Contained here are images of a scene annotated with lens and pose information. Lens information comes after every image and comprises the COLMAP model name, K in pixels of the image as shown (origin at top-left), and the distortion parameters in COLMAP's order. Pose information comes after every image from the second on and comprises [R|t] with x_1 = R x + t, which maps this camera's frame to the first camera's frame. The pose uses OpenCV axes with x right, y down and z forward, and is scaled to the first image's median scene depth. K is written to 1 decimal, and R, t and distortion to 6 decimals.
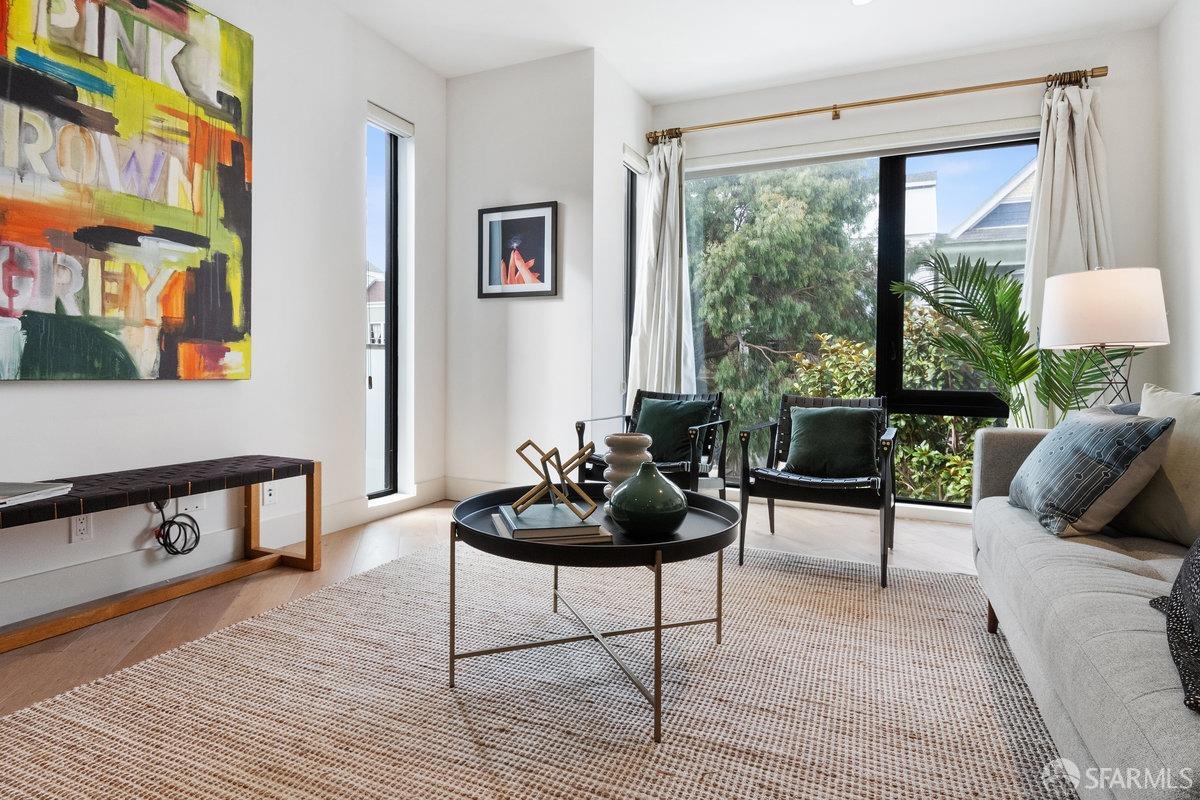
lens RADIAL K [[635.7, 0, 598.8], [0, 635.7, 376.0], [0, 0, 1]] dist [0.012271, -0.022807]
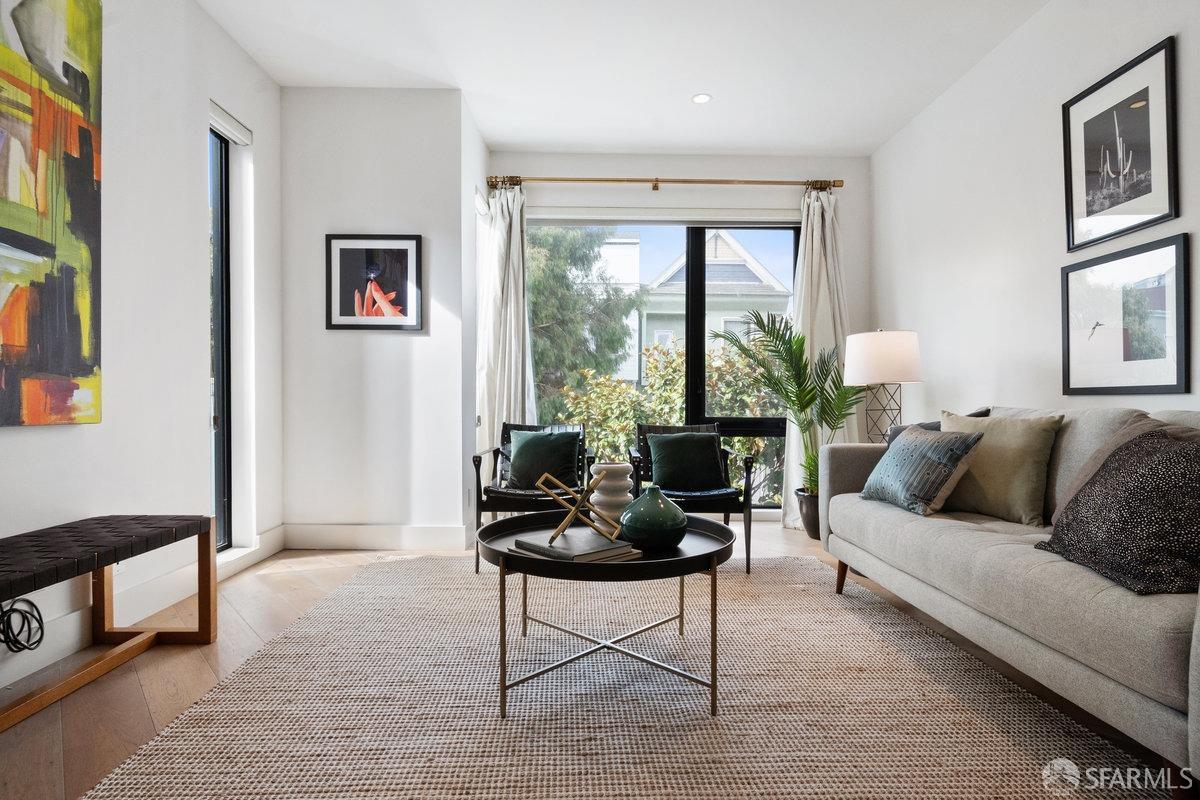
lens RADIAL K [[614.4, 0, 597.9], [0, 614.4, 407.0], [0, 0, 1]] dist [0.000247, -0.008573]
pose [[0.901944, -0.015228, 0.431584, -0.327454], [0.014882, 0.999881, 0.004180, -0.009422], [-0.431596, 0.002652, 0.902063, 0.024866]]
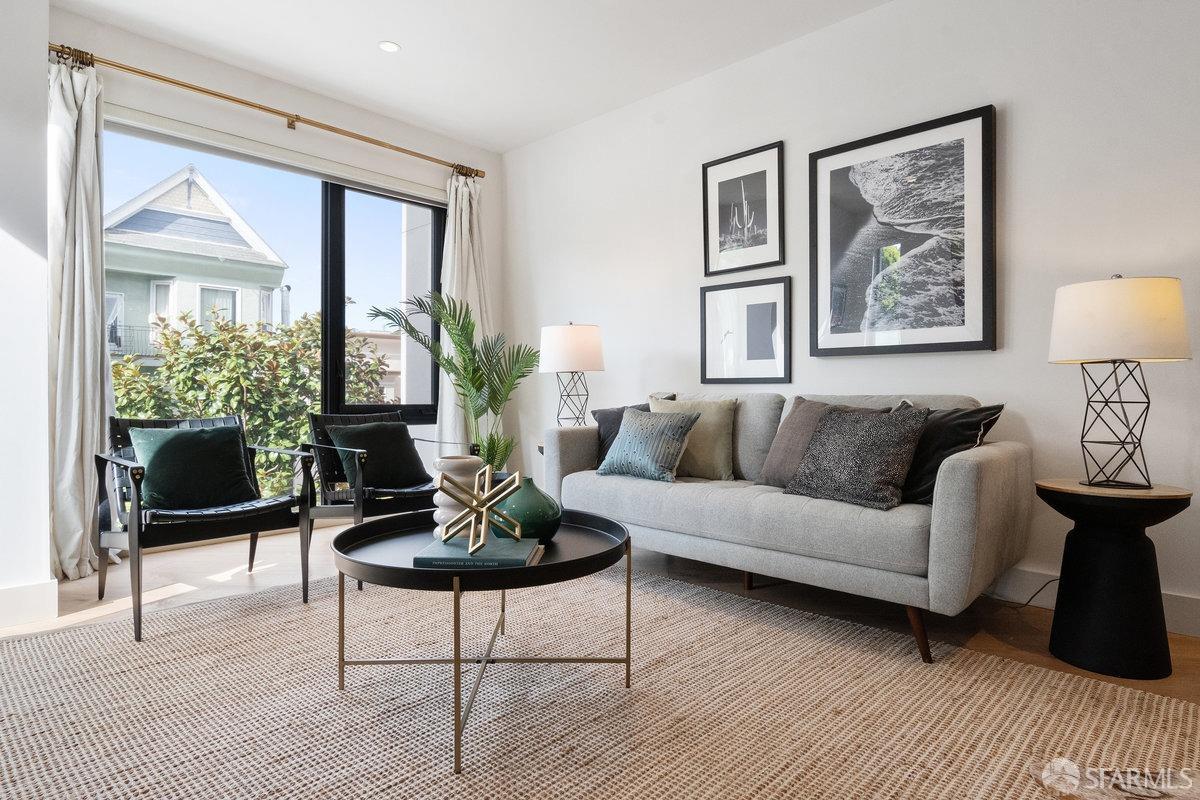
lens RADIAL K [[652.0, 0, 600.0], [0, 652.0, 400.0], [0, 0, 1]] dist [-0.002025, -0.011774]
pose [[0.325070, -0.026684, 0.945313, -0.618039], [0.010206, 0.999643, 0.024708, -0.015060], [-0.945635, 0.001616, 0.325227, 0.345700]]
